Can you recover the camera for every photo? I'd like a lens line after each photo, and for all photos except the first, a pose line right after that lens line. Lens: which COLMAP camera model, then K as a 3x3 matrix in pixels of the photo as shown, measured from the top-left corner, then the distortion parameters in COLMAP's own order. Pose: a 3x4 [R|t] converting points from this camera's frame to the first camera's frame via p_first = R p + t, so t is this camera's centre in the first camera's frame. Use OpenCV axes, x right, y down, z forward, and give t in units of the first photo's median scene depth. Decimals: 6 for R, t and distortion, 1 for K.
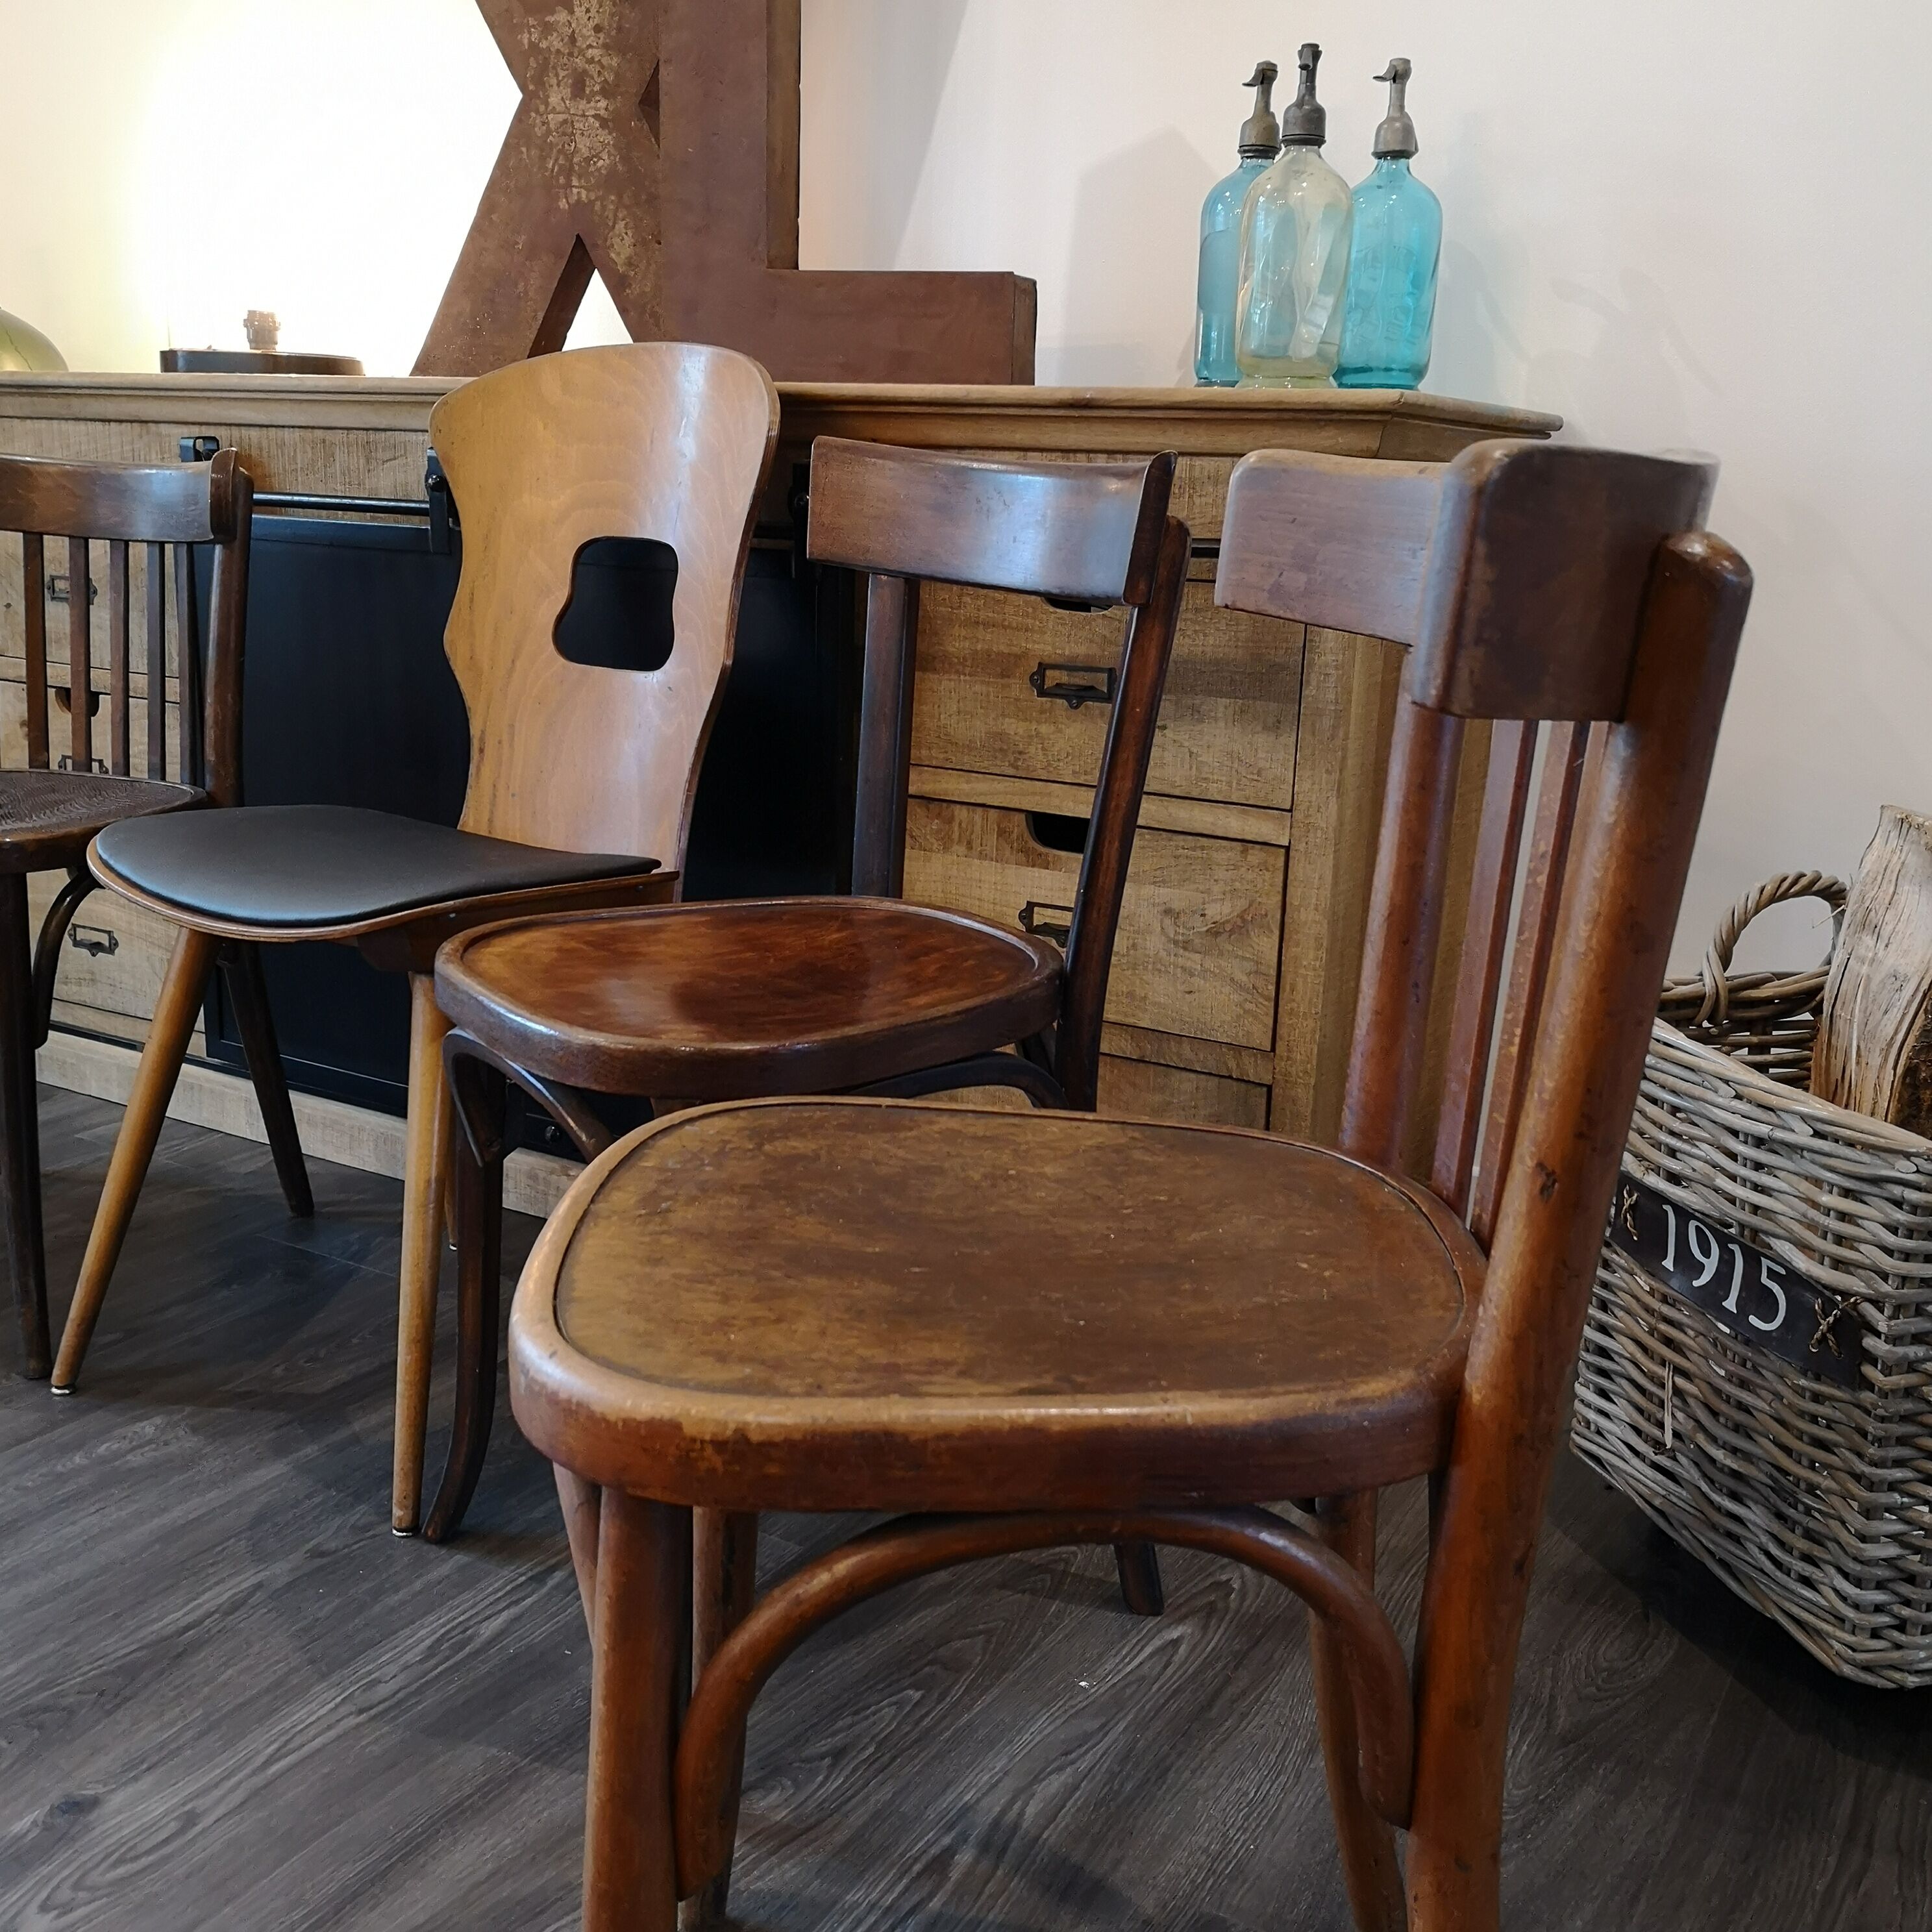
lens RADIAL K [[2098.4, 0, 965.9], [0, 2098.4, 941.5], [0, 0, 1]] dist [0.035618, -0.017669]
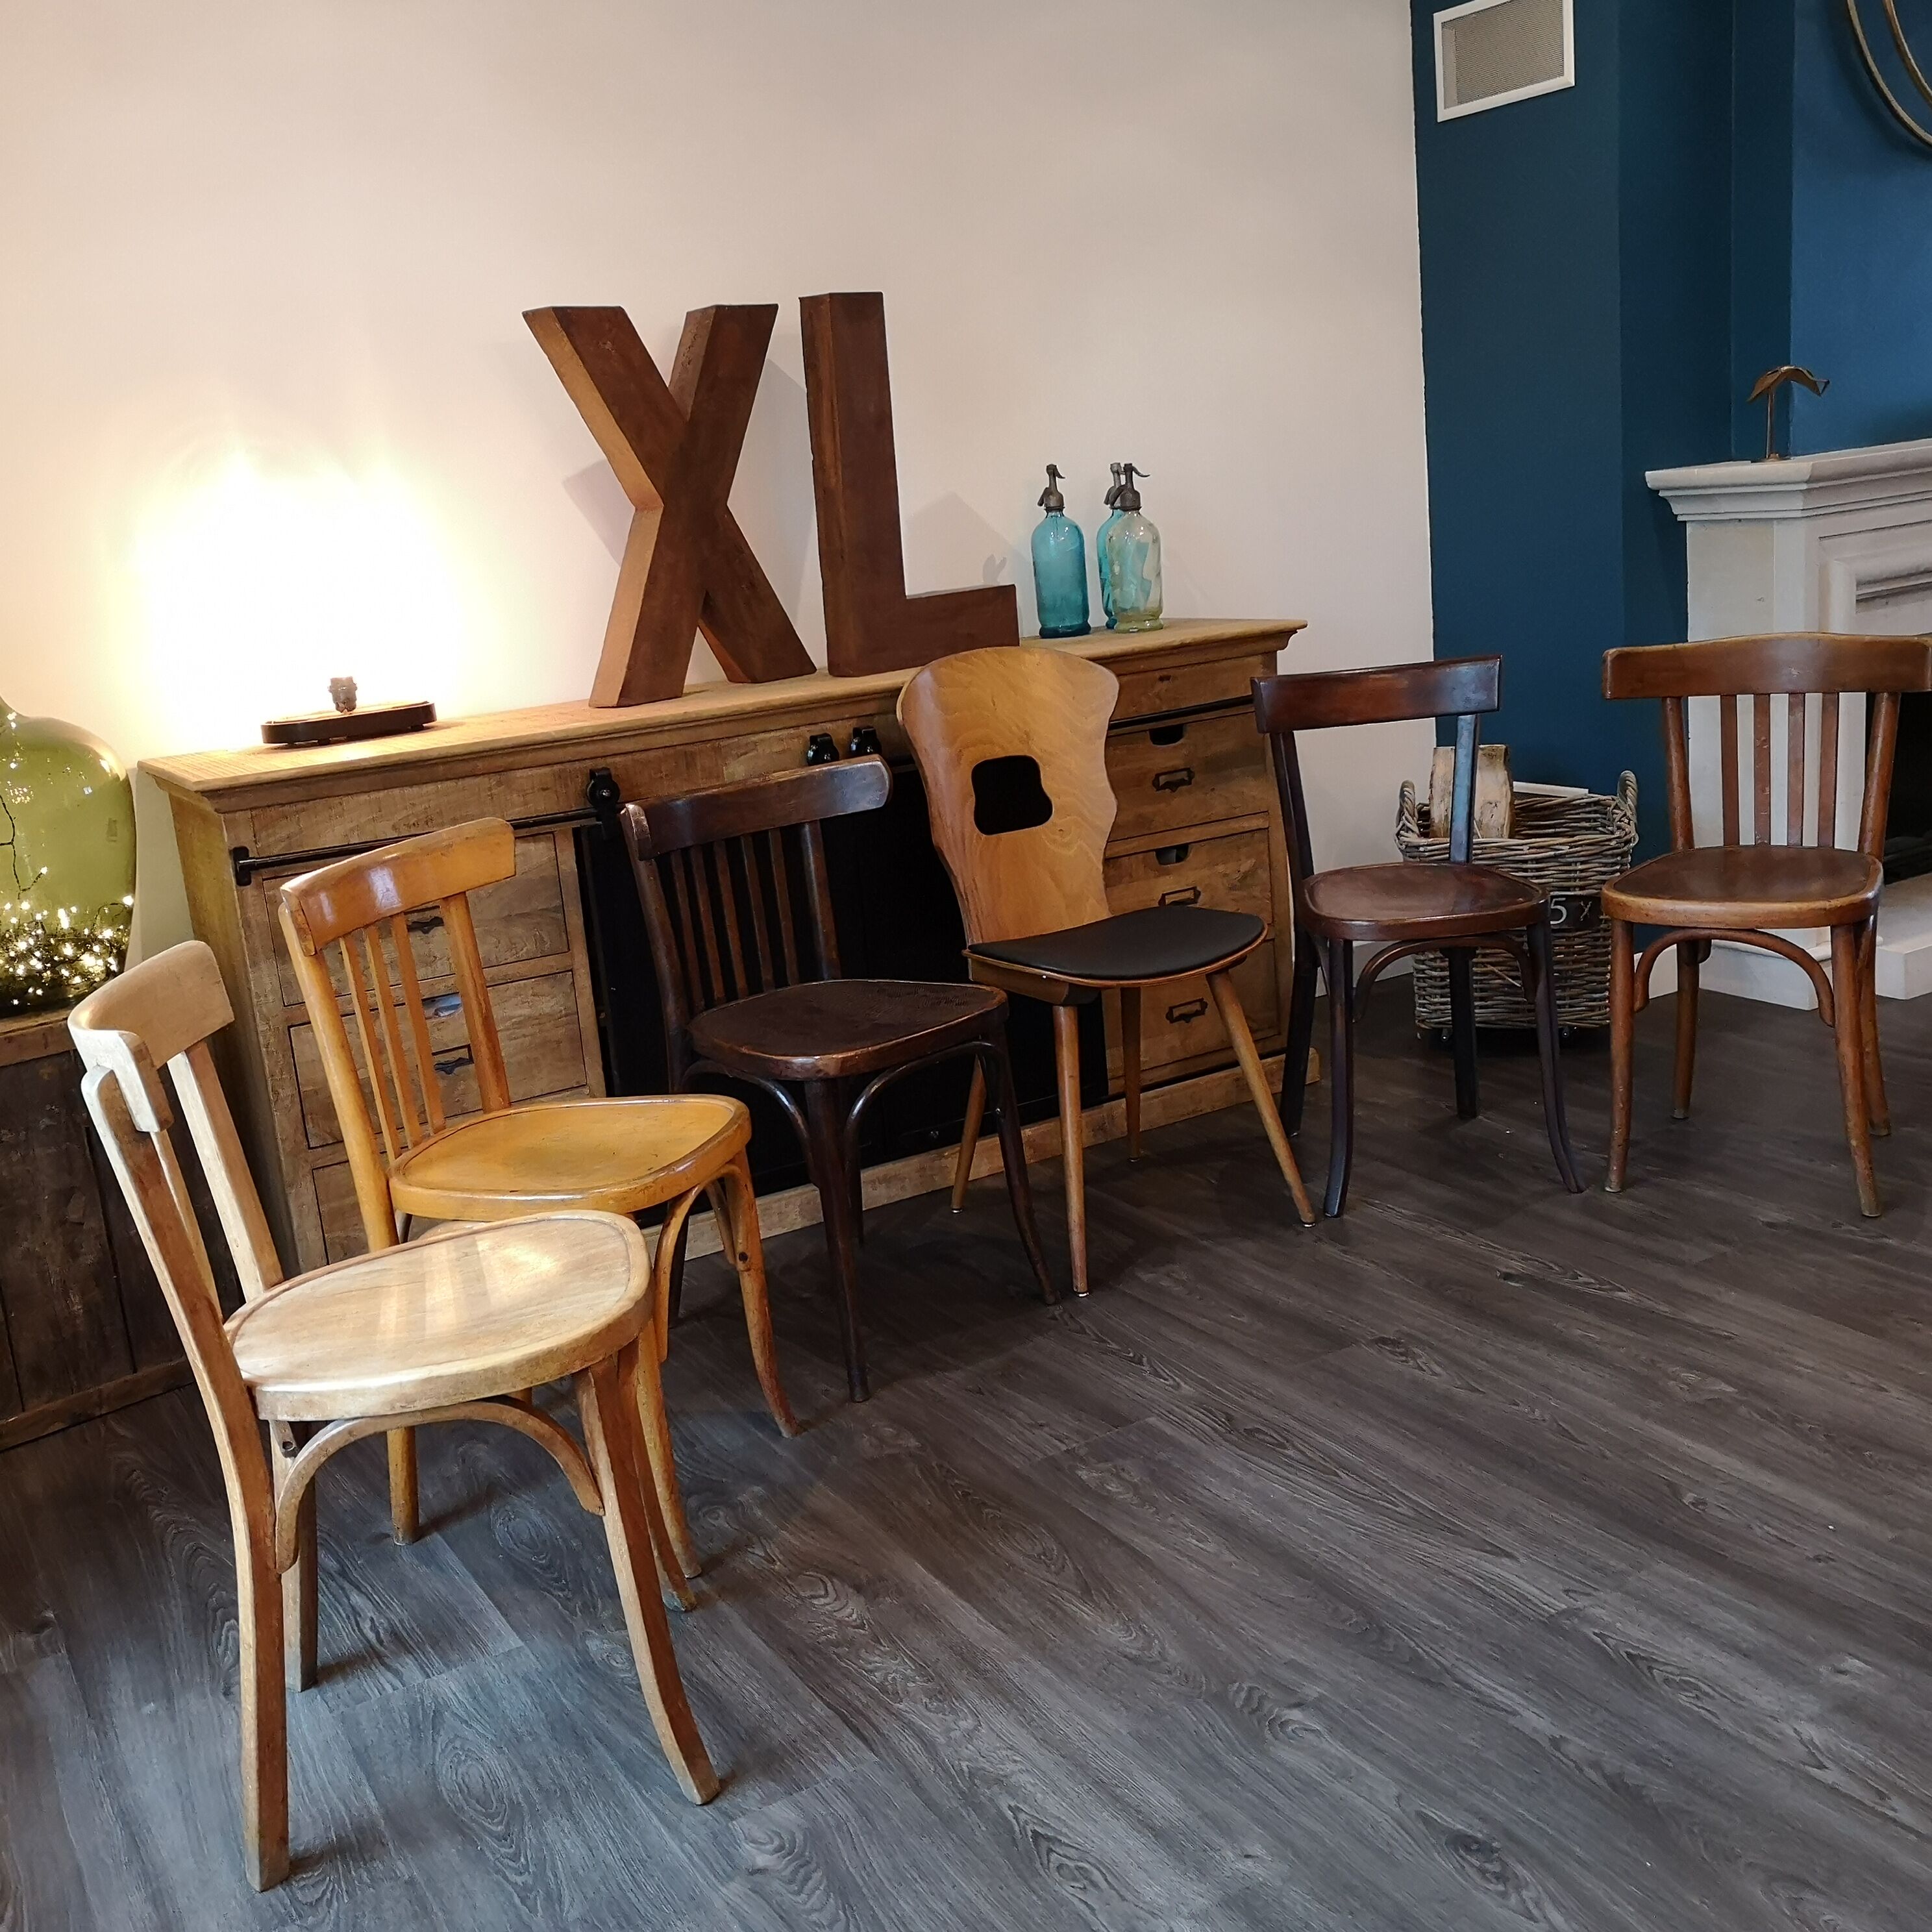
lens RADIAL K [[2075.1, 0, 966.7], [0, 2075.1, 960.0], [0, 0, 1]] dist [0.029530, -0.015837]
pose [[0.474362, -0.276649, 0.835731, -1.709837], [0.297063, 0.943958, 0.143862, -0.296741], [-0.828695, 0.180022, 0.529960, 0.132494]]
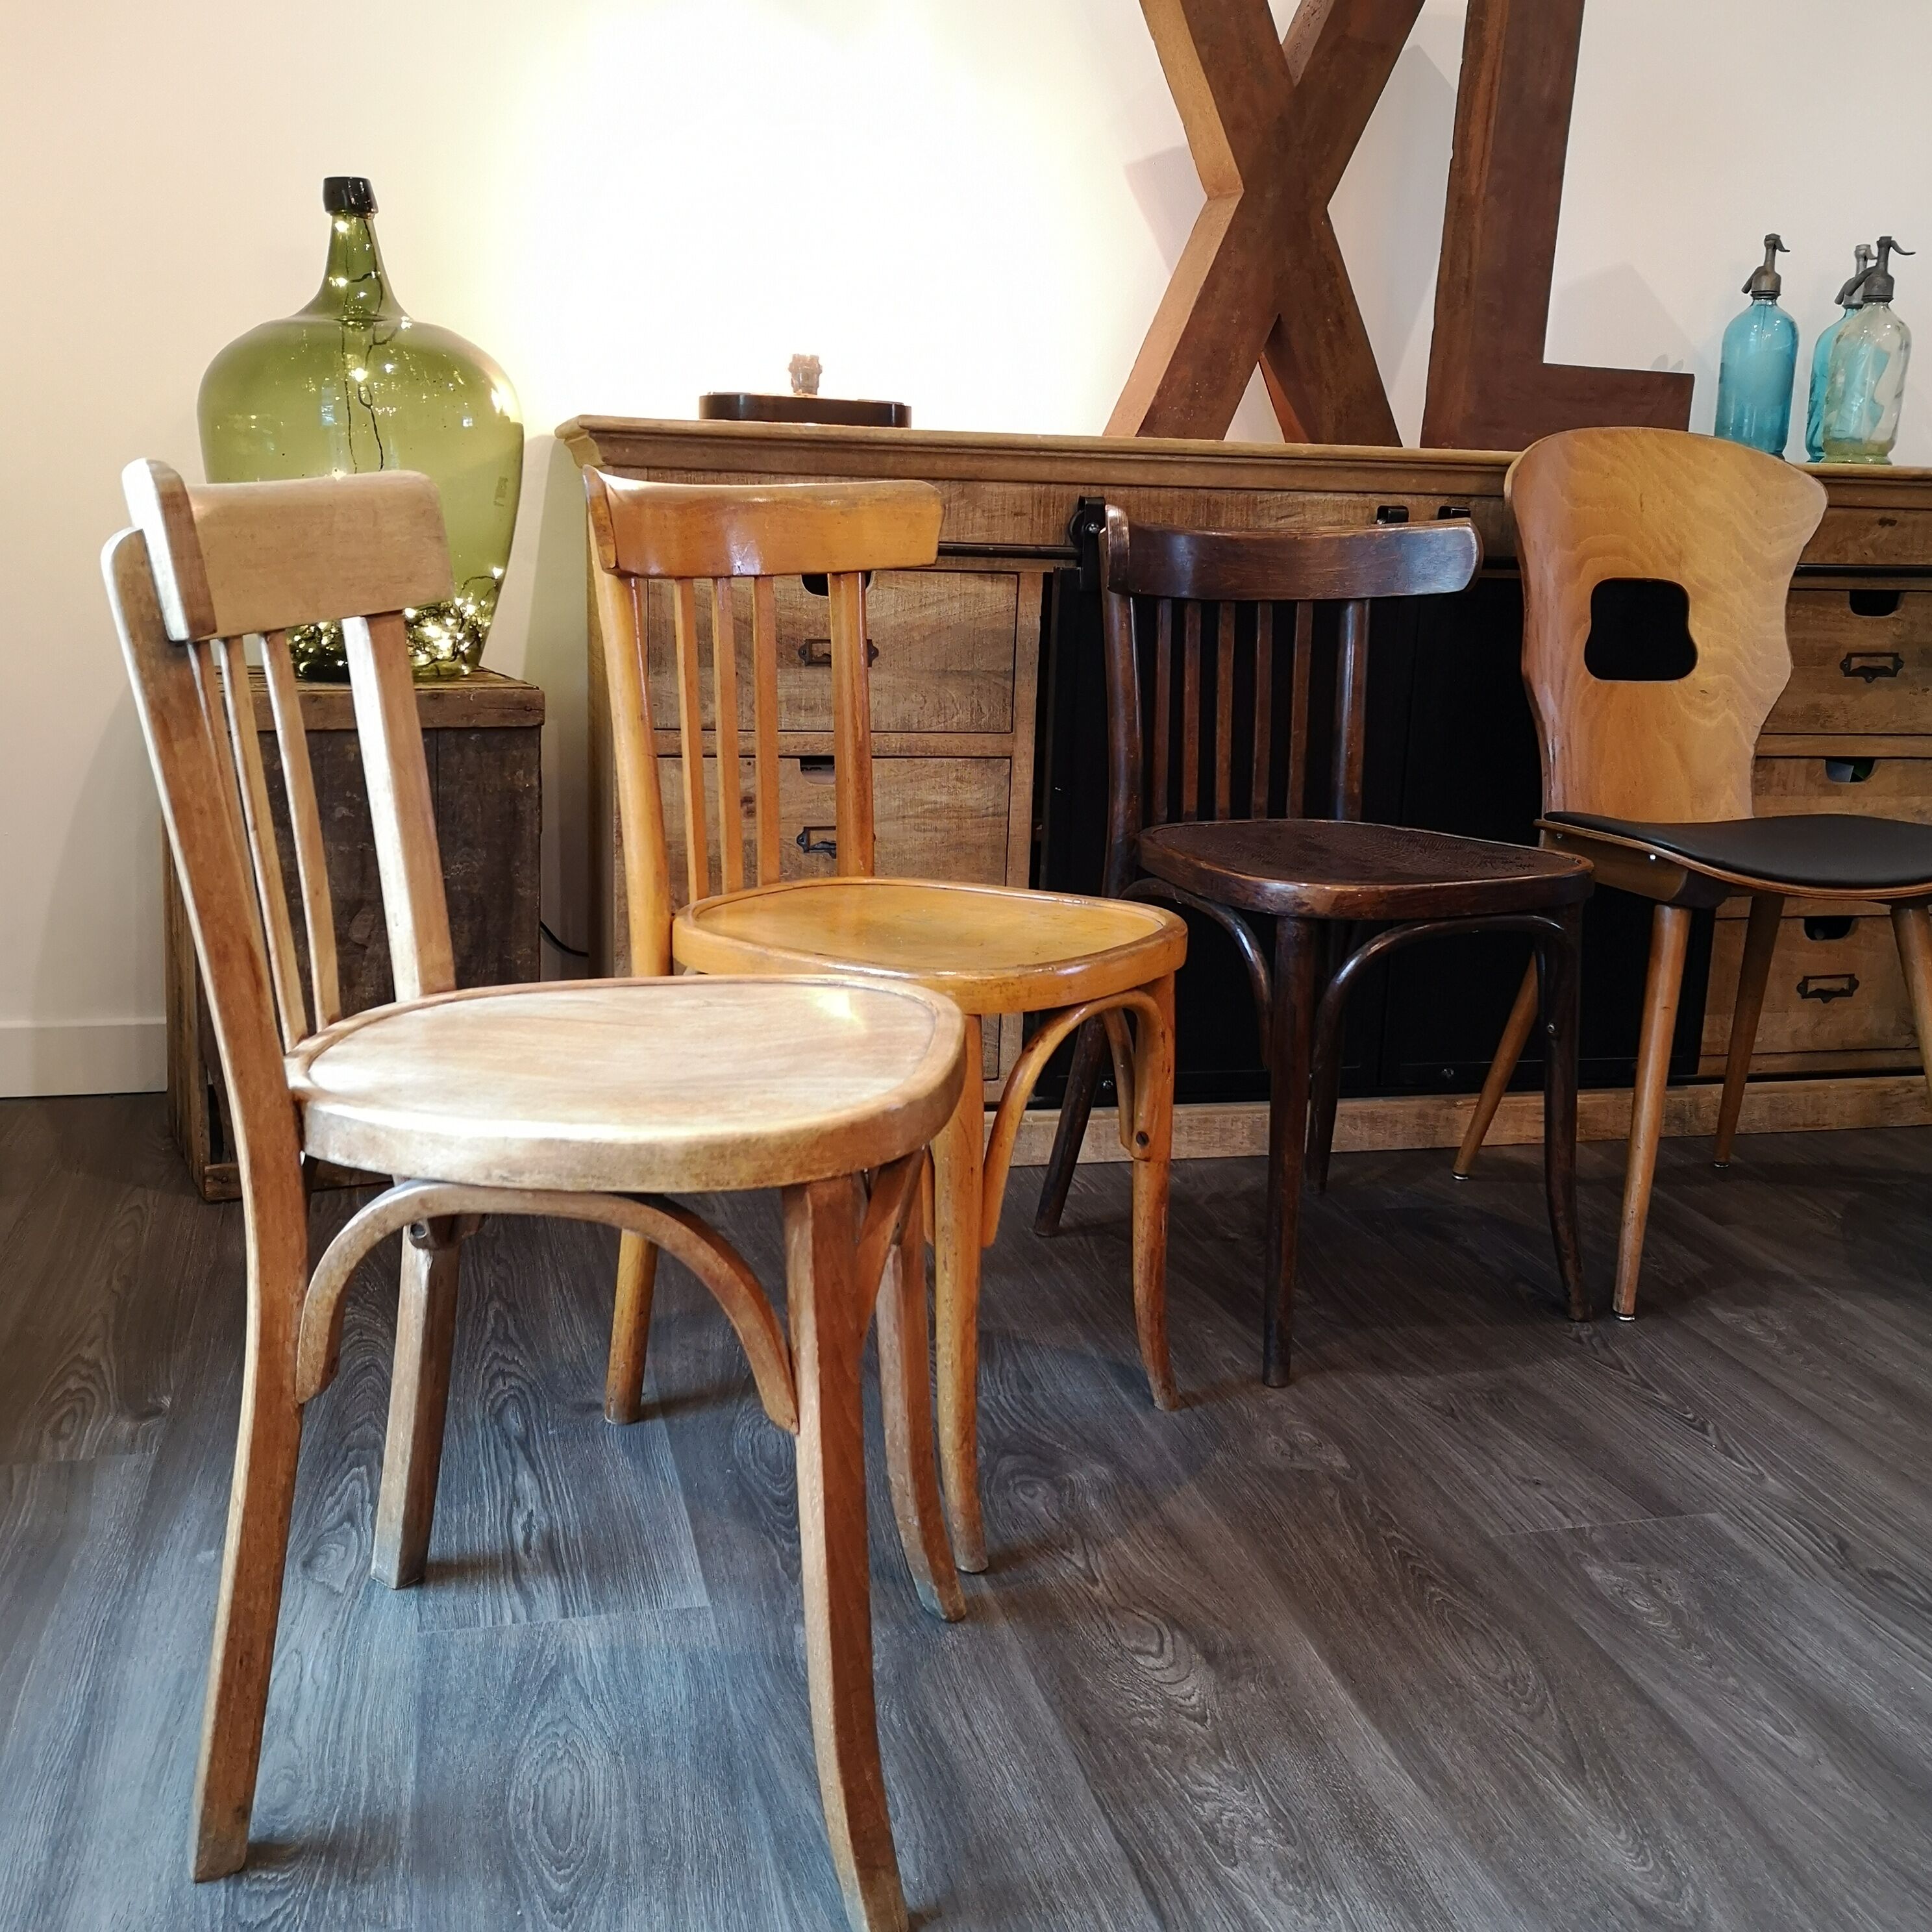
lens RADIAL K [[2081.3, 0, 958.7], [0, 2081.3, 941.5], [0, 0, 1]] dist [0.043452, -0.054445]
pose [[0.711475, -0.160090, 0.684233, -1.391400], [0.147571, 0.986030, 0.077255, -0.135588], [-0.687042, 0.046008, 0.725160, 0.374843]]
